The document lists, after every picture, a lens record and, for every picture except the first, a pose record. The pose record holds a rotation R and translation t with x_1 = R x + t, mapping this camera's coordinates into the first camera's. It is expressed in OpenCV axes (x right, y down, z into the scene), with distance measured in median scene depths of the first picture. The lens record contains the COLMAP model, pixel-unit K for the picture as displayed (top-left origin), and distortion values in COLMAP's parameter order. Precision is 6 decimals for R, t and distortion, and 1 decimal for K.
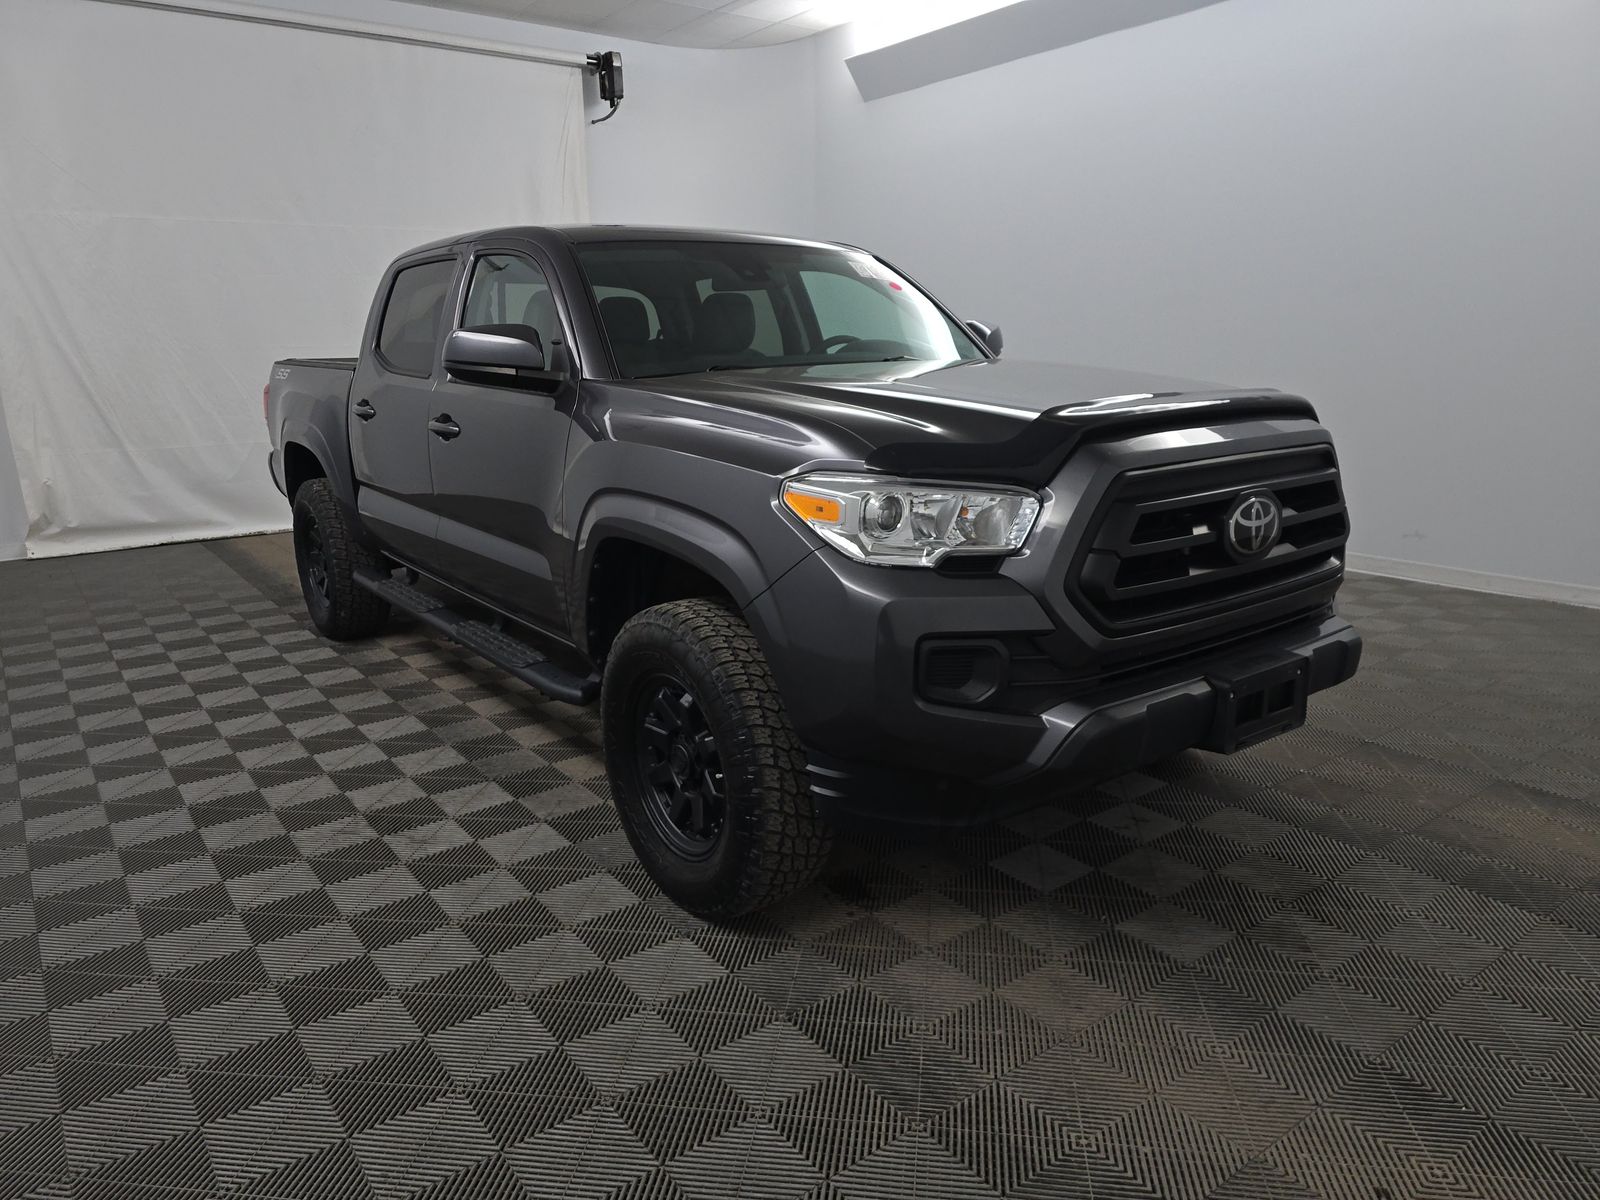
lens RADIAL K [[1071.8, 0, 781.1], [0, 1071.8, 605.1], [0, 0, 1]] dist [0.014742, -0.038812]
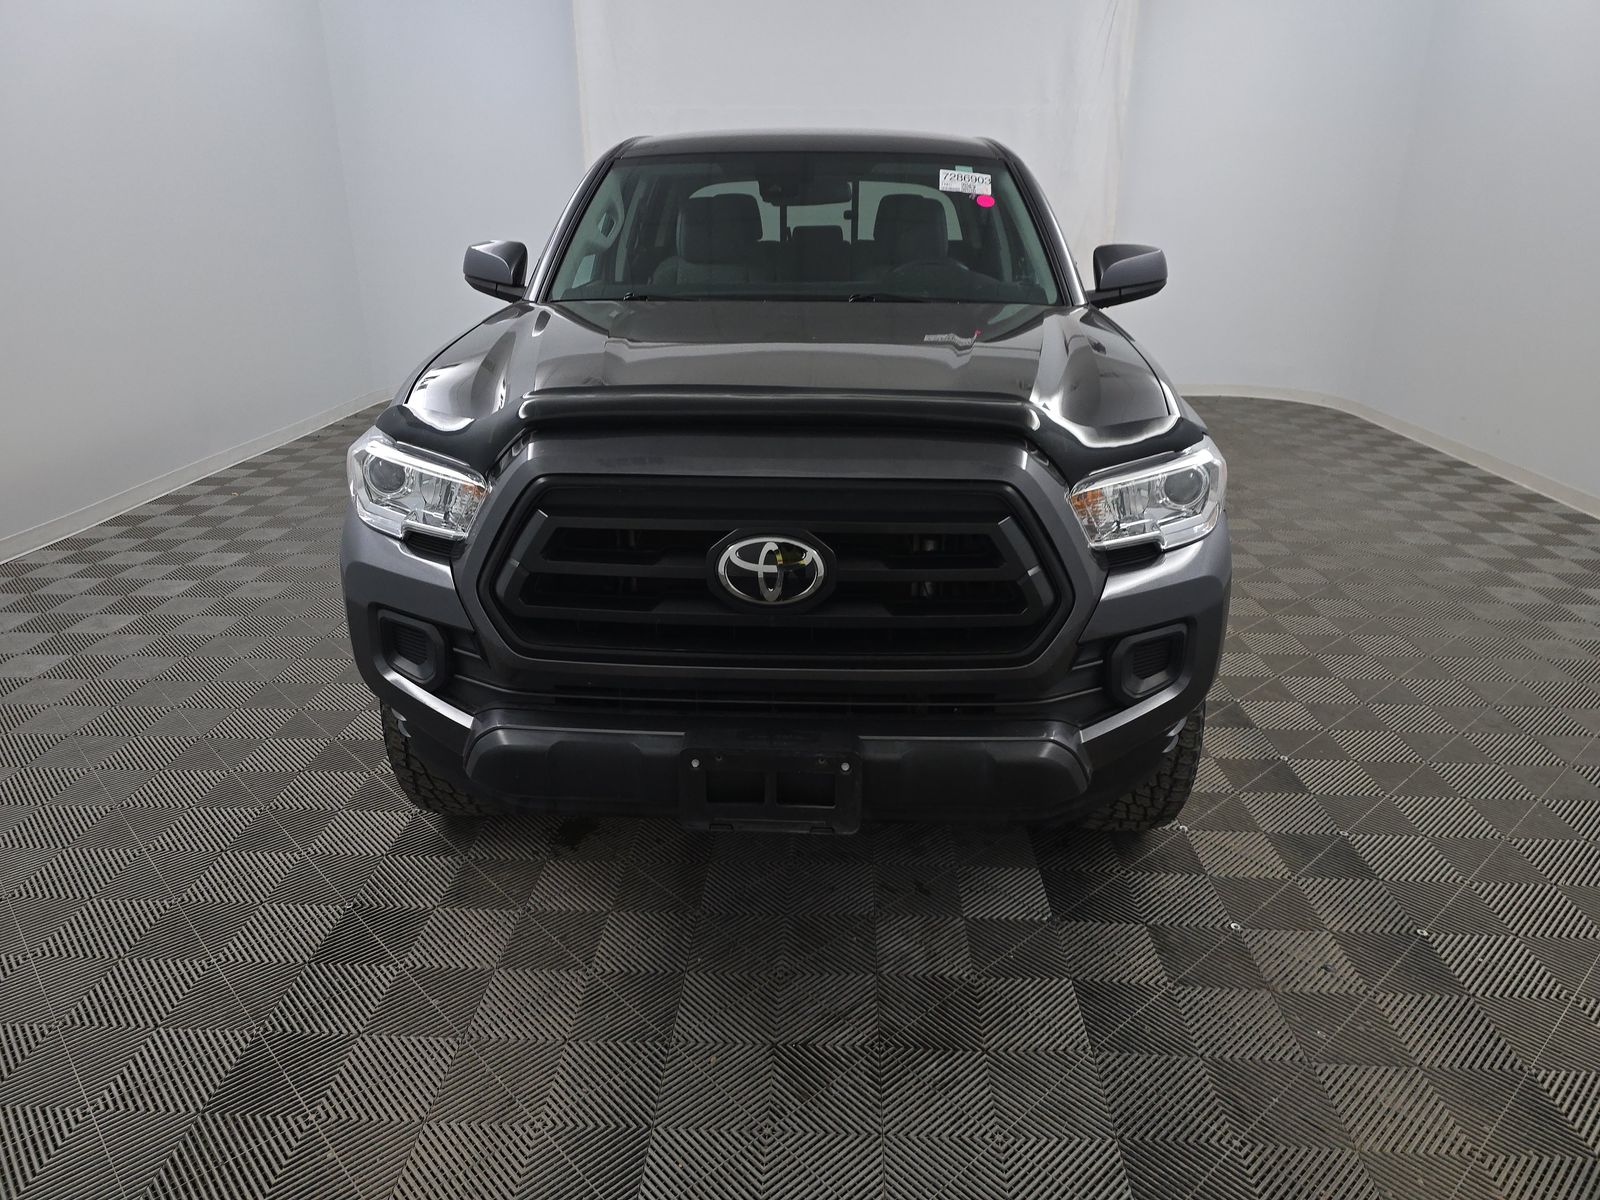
lens RADIAL K [[1071.8, 0, 781.1], [0, 1071.8, 605.1], [0, 0, 1]] dist [0.014742, -0.038812]
pose [[0.777833, 0.246815, -0.577978, 0.903393], [-0.163621, 0.967472, 0.192942, -0.201314], [0.606799, -0.055507, 0.792915, 0.395573]]
